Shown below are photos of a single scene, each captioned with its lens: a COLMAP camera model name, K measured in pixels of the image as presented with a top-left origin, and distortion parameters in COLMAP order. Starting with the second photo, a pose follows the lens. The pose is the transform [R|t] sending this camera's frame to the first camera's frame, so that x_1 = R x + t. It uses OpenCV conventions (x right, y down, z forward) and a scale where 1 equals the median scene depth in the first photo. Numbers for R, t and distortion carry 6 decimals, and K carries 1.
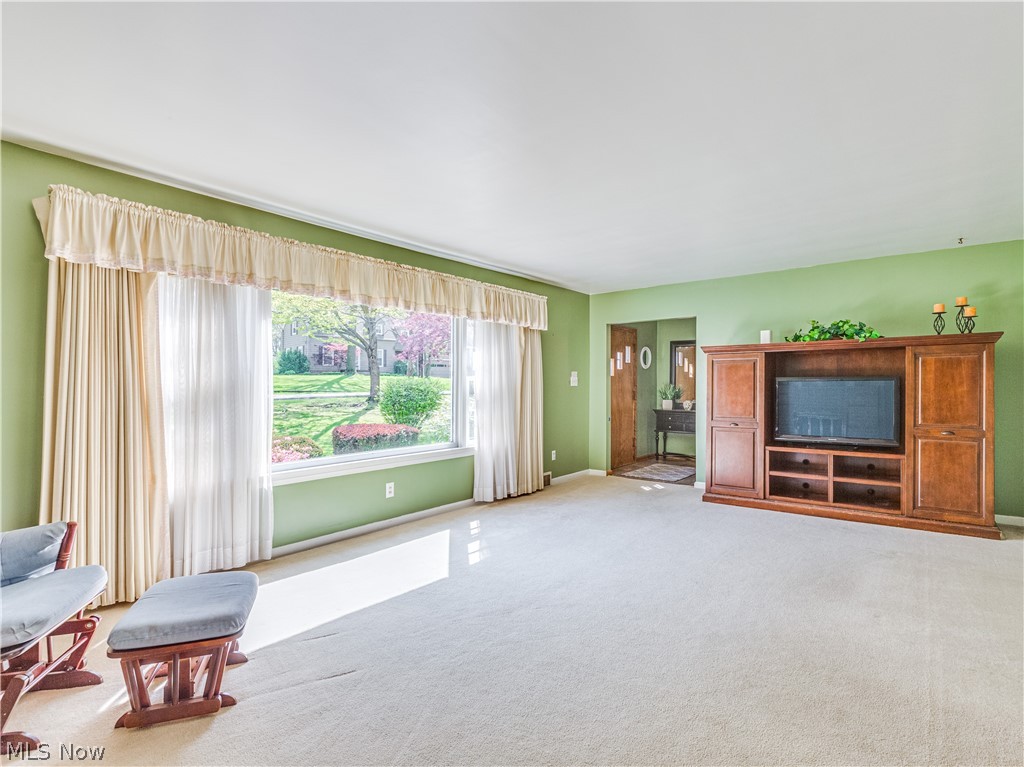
lens RADIAL K [[528.4, 0, 528.5], [0, 528.4, 381.3], [0, 0, 1]] dist [-0.001011, 0.000096]
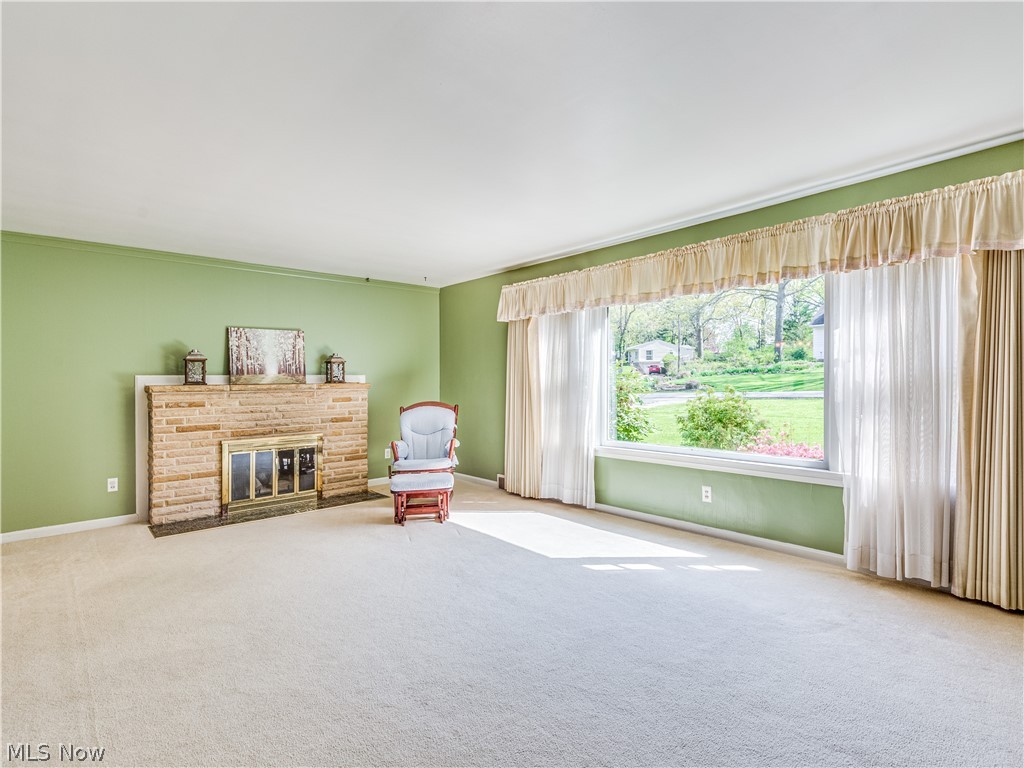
lens RADIAL K [[512.5, 0, 530.0], [0, 512.5, 384.5], [0, 0, 1]] dist [-0.001648, -0.000310]
pose [[-0.167967, 0.004767, -0.985781, 0.801455], [0.012426, 0.999919, 0.002718, 0.013002], [0.985714, -0.011793, -0.168012, 1.038001]]
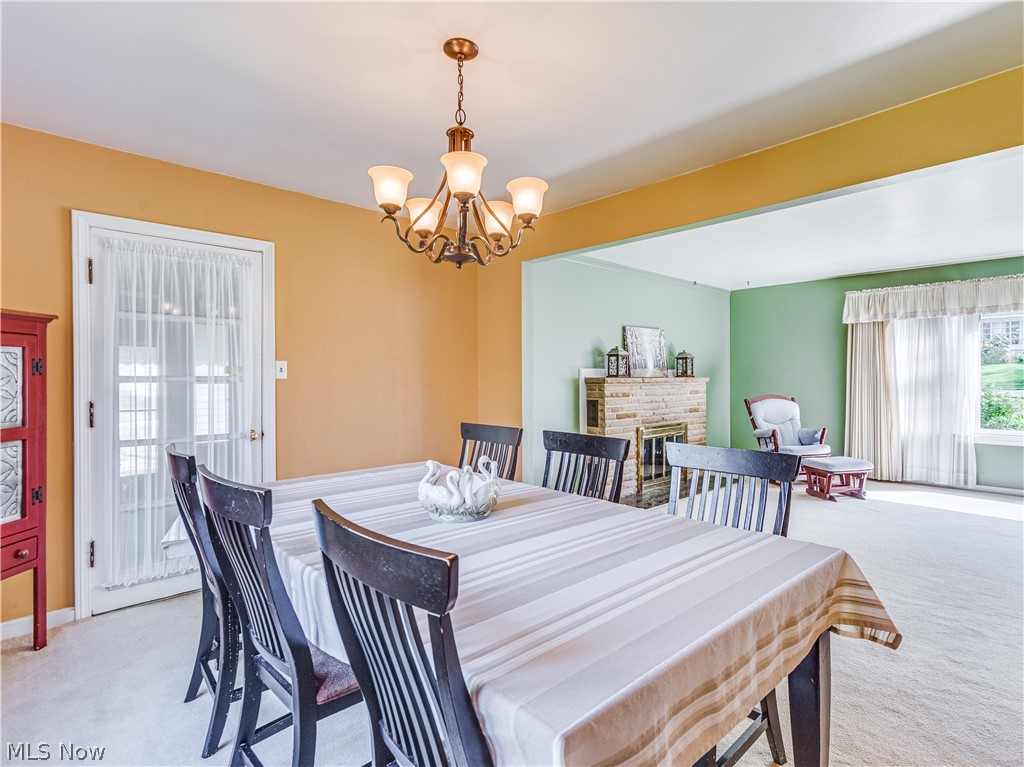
lens RADIAL K [[528.4, 0, 528.5], [0, 528.4, 381.3], [0, 0, 1]] dist [-0.001011, 0.000096]
pose [[-0.152120, 0.000579, -0.988362, 1.188894], [0.003151, 0.999995, 0.000101, 0.017477], [0.988357, -0.003099, -0.152121, -0.038839]]
